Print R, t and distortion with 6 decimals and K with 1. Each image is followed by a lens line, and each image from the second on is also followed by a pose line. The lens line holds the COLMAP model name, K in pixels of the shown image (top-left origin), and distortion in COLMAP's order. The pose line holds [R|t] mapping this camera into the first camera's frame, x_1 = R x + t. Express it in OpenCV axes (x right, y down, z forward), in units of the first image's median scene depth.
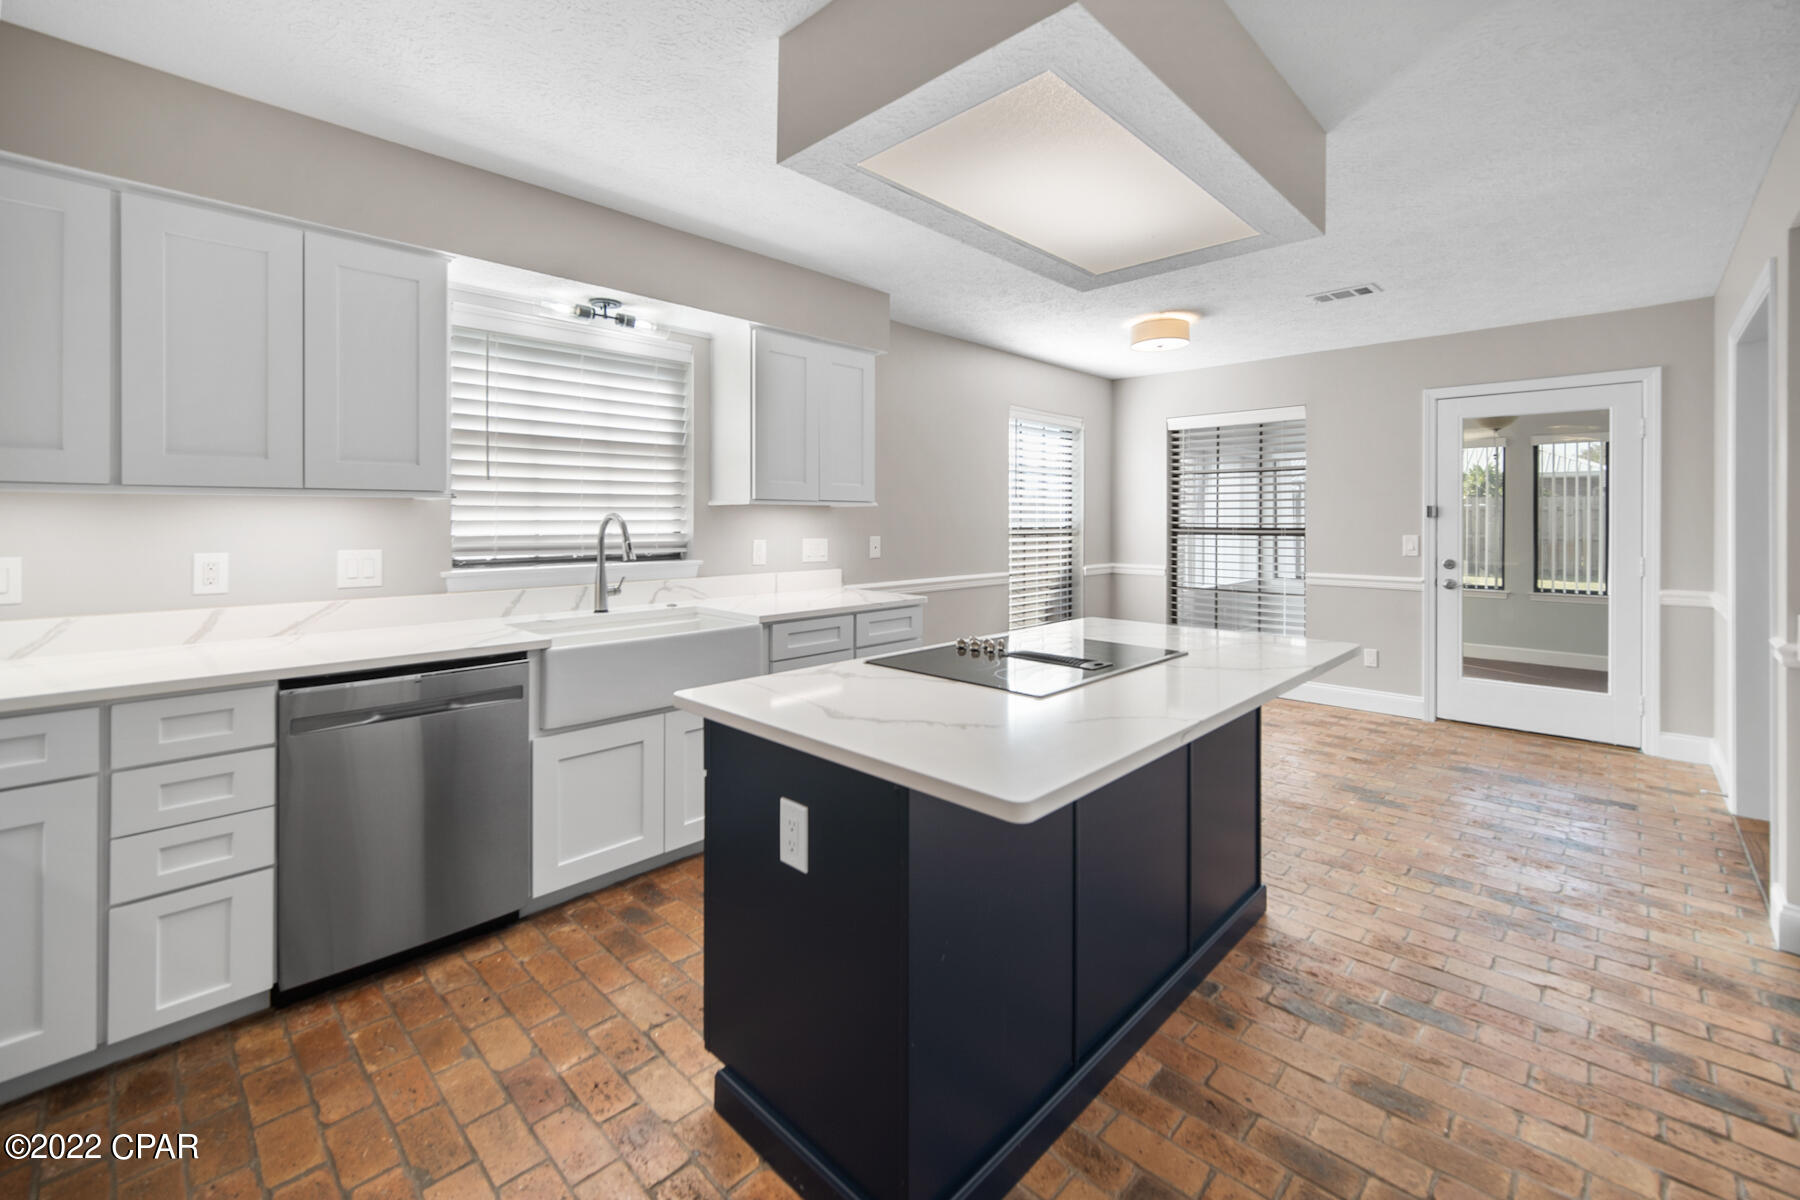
lens RADIAL K [[755.6, 0, 894.1], [0, 755.6, 571.5], [0, 0, 1]] dist [-0.000940, -0.000162]
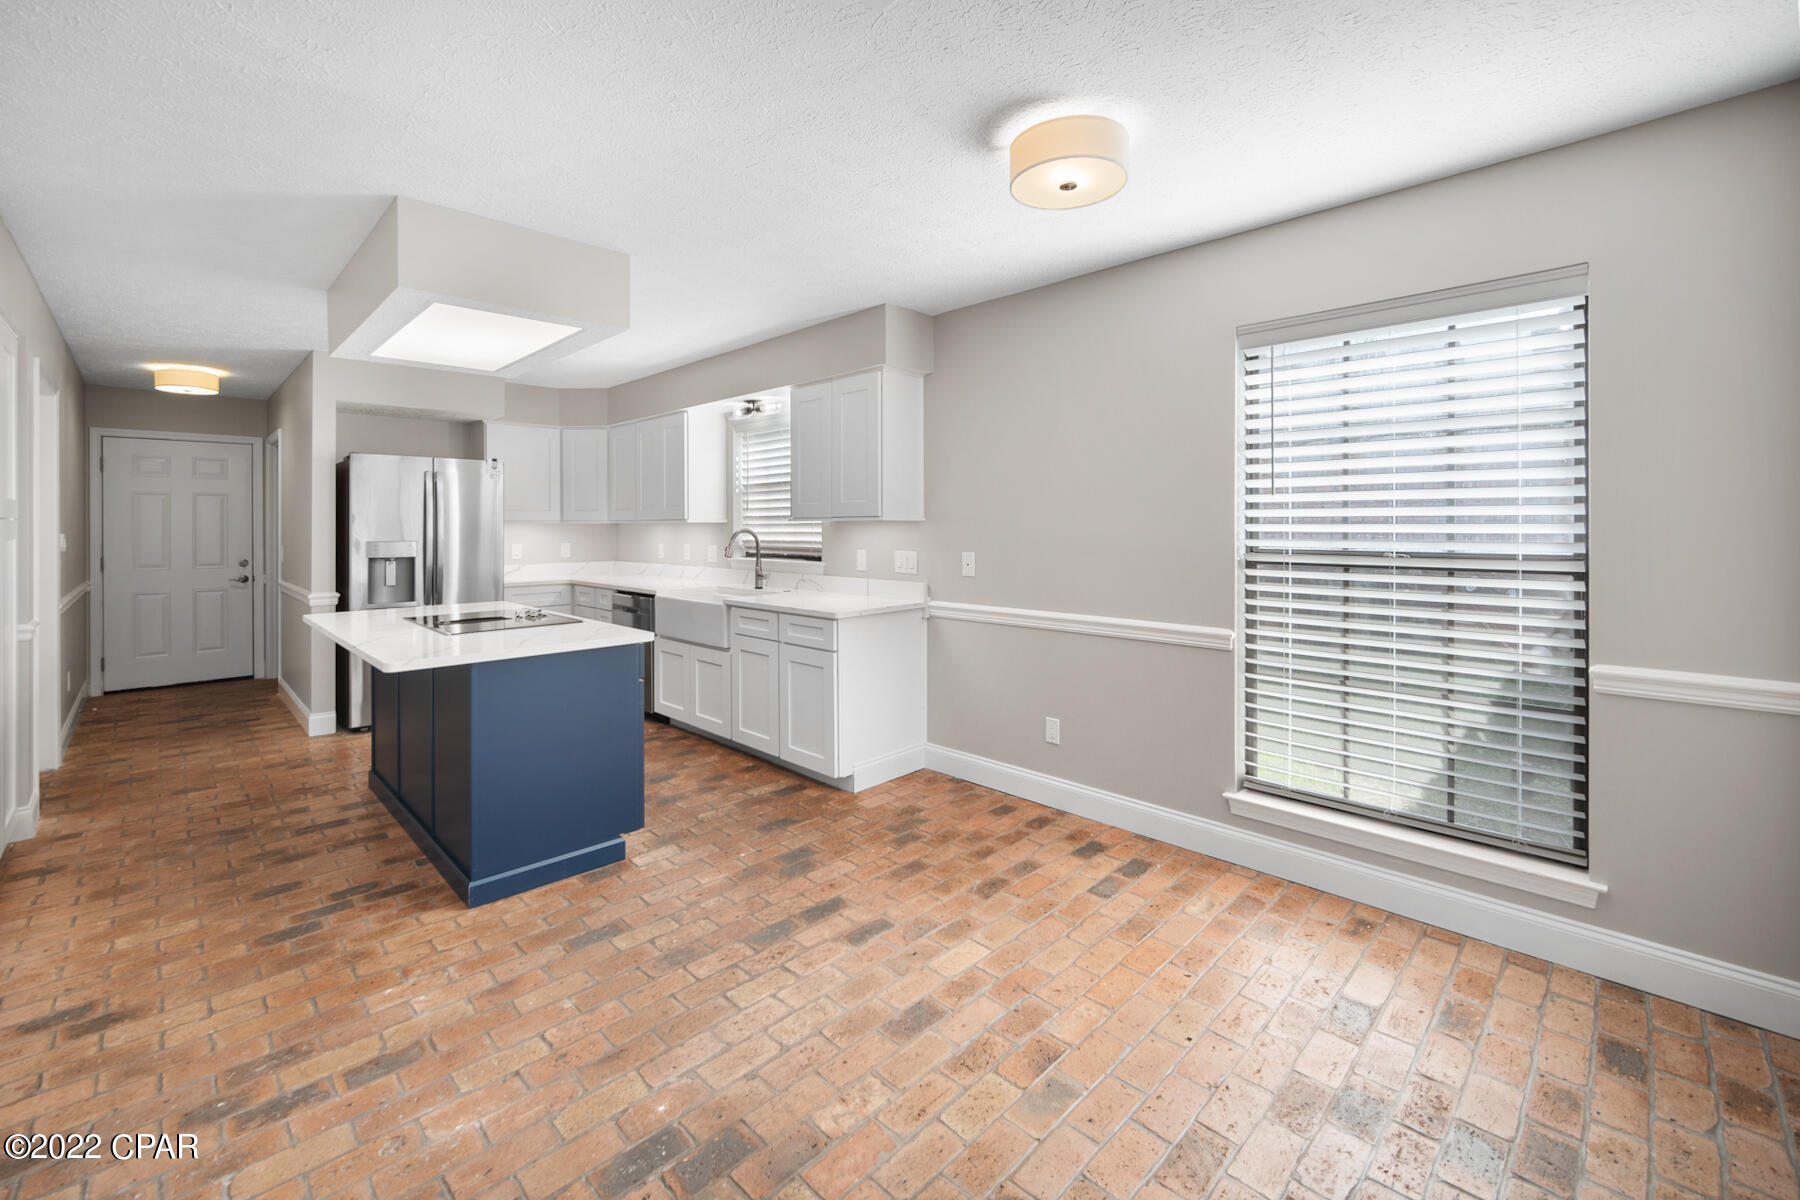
lens RADIAL K [[772.9, 0, 850.4], [0, 772.9, 545.1], [0, 0, 1]] dist [0.000368, 0.000148]
pose [[-0.075782, 0.021036, -0.996902, 0.823616], [-0.070456, 0.997166, 0.026398, -0.063402], [0.994632, 0.072238, -0.074085, 0.856914]]
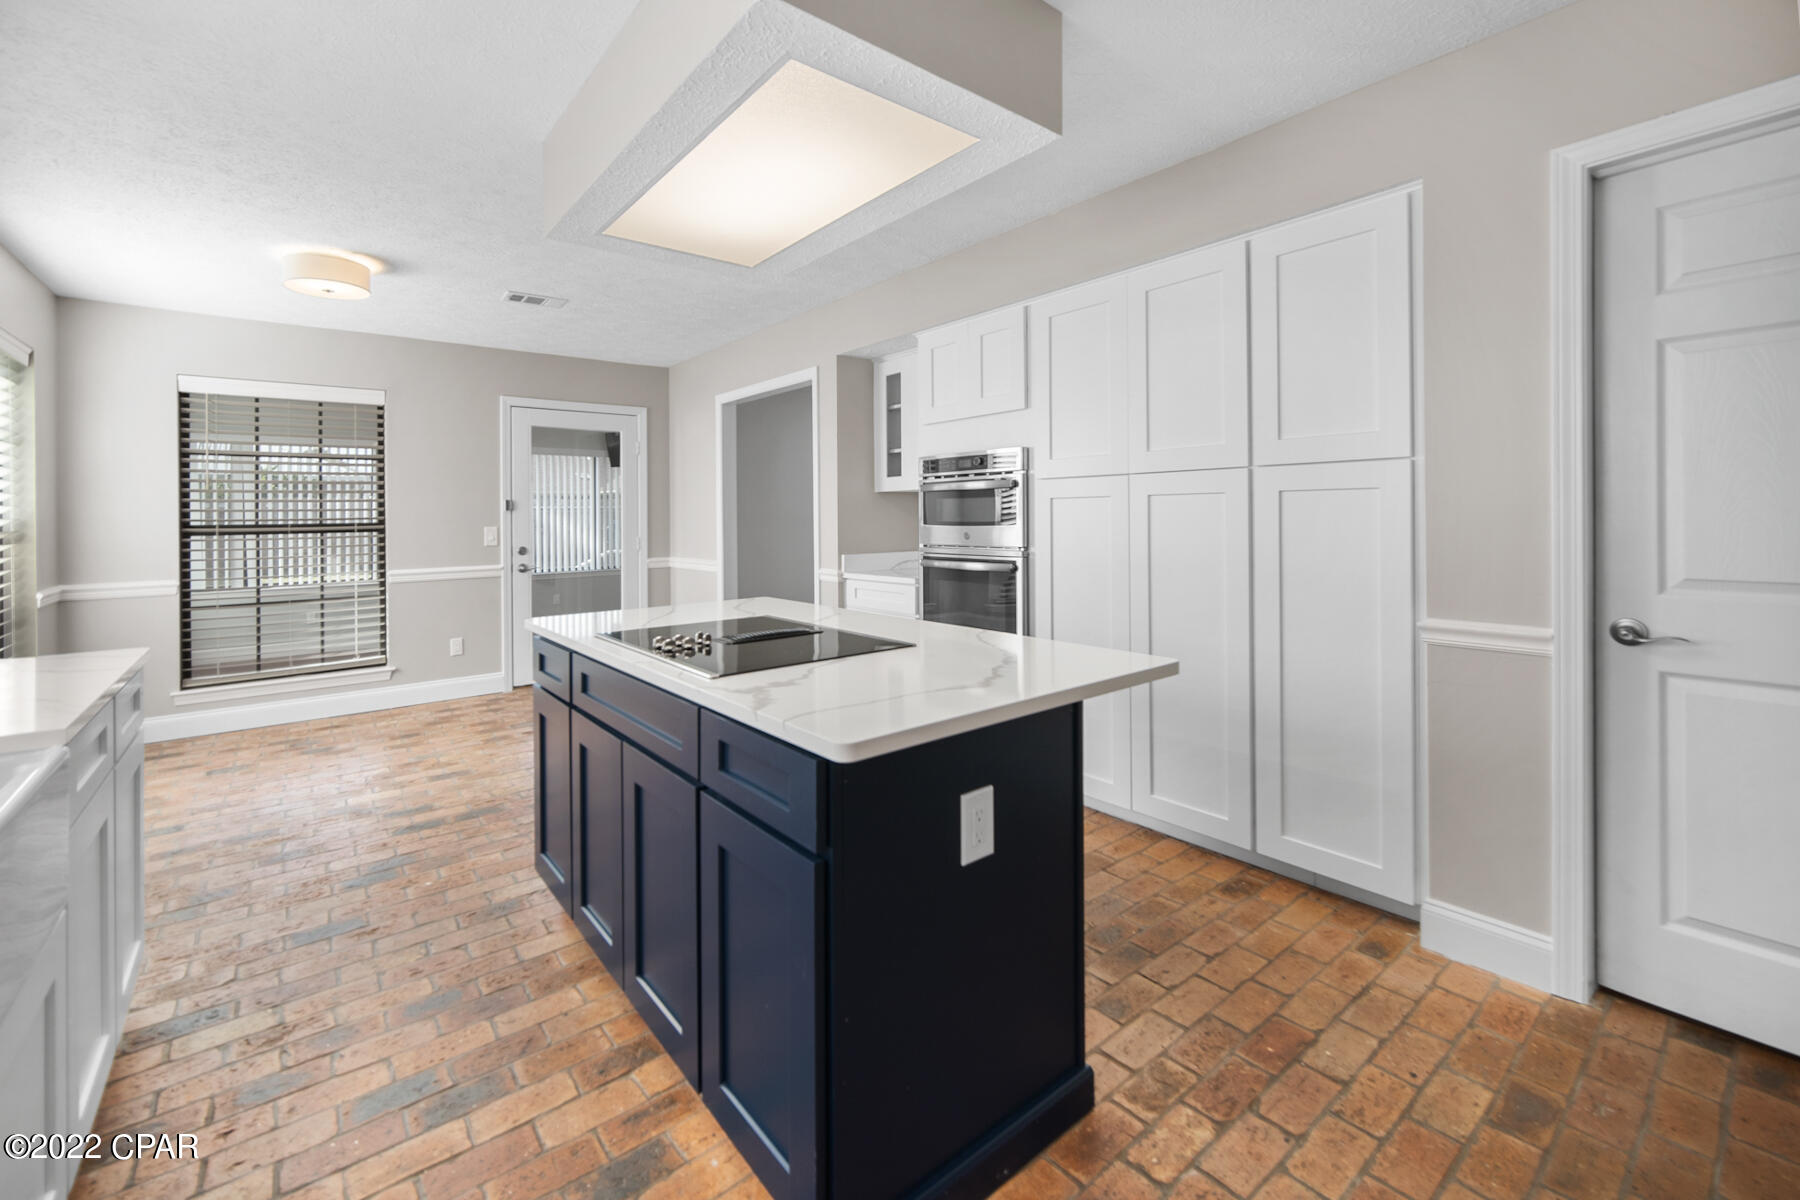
lens RADIAL K [[744.7, 0, 895.3], [0, 744.7, 583.7], [0, 0, 1]] dist [-0.000653, -0.000114]
pose [[0.116188, -0.100067, 0.988174, -0.329534], [0.079445, 0.992660, 0.091180, -0.018378], [-0.990045, 0.067911, 0.123285, 0.297733]]
